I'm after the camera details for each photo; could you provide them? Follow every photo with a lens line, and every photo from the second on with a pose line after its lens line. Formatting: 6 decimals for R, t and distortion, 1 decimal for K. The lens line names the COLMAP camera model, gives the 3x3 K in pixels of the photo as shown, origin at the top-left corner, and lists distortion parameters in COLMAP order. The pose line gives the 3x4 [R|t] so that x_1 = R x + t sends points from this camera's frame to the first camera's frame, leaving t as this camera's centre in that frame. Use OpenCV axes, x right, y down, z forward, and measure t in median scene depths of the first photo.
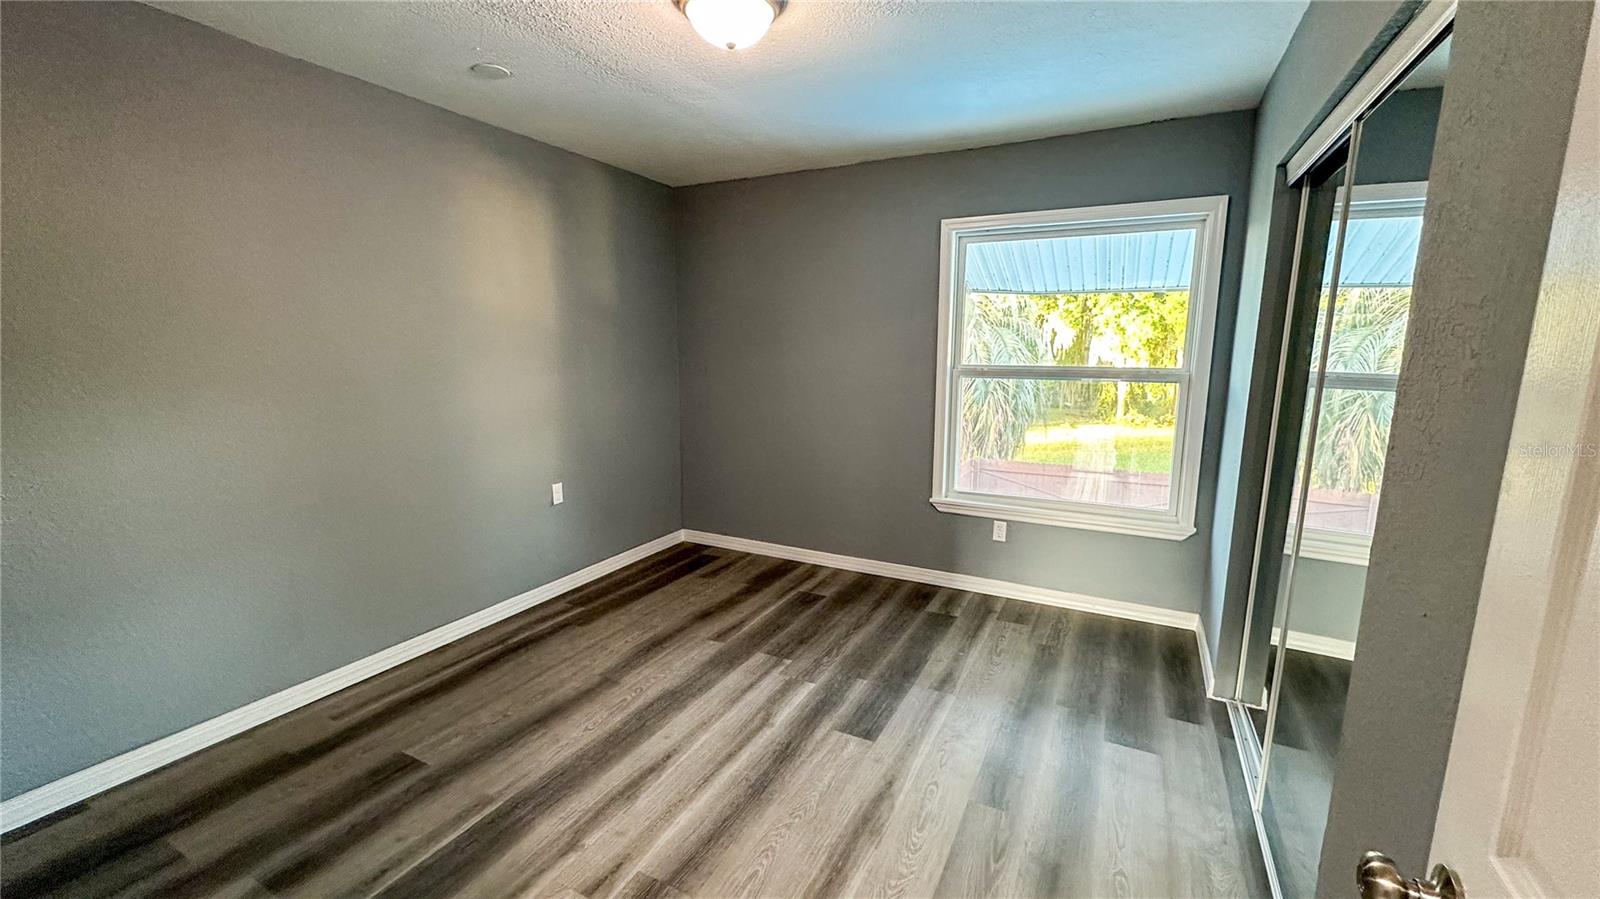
lens RADIAL K [[641.8, 0, 798.7], [0, 641.8, 451.1], [0, 0, 1]] dist [-0.001337, 0.000797]
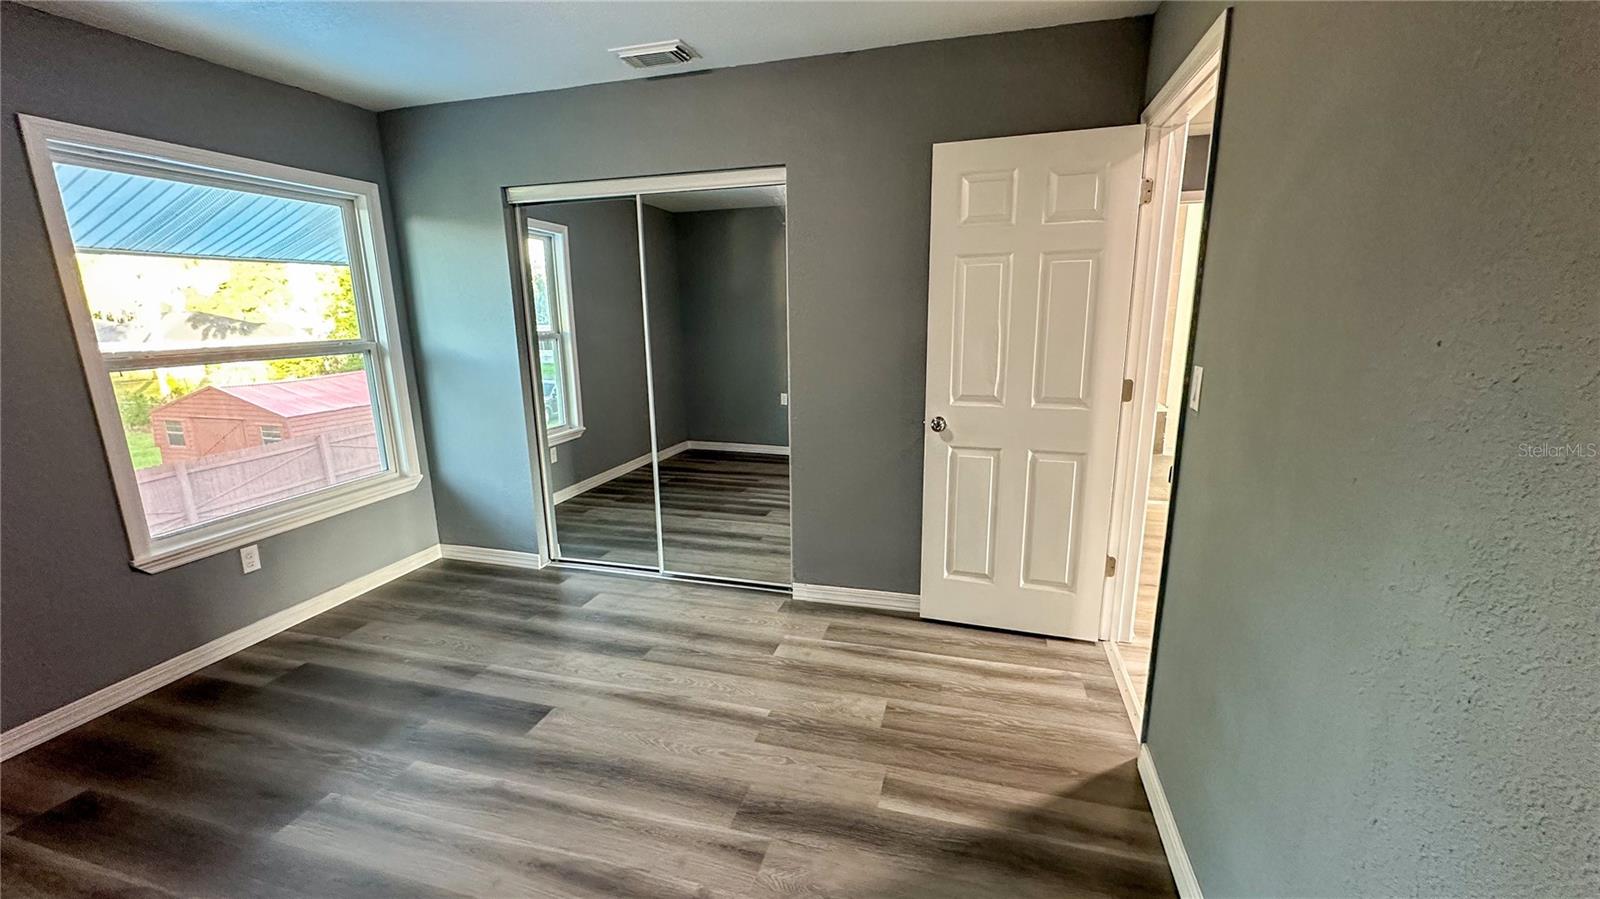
lens RADIAL K [[641.8, 0, 798.4], [0, 641.8, 453.2], [0, 0, 1]] dist [-0.001337, 0.000797]
pose [[-0.198511, -0.215748, 0.956058, -0.641272], [0.174698, 0.952061, 0.251119, -0.093244], [-0.964403, 0.216872, -0.151304, 0.519239]]
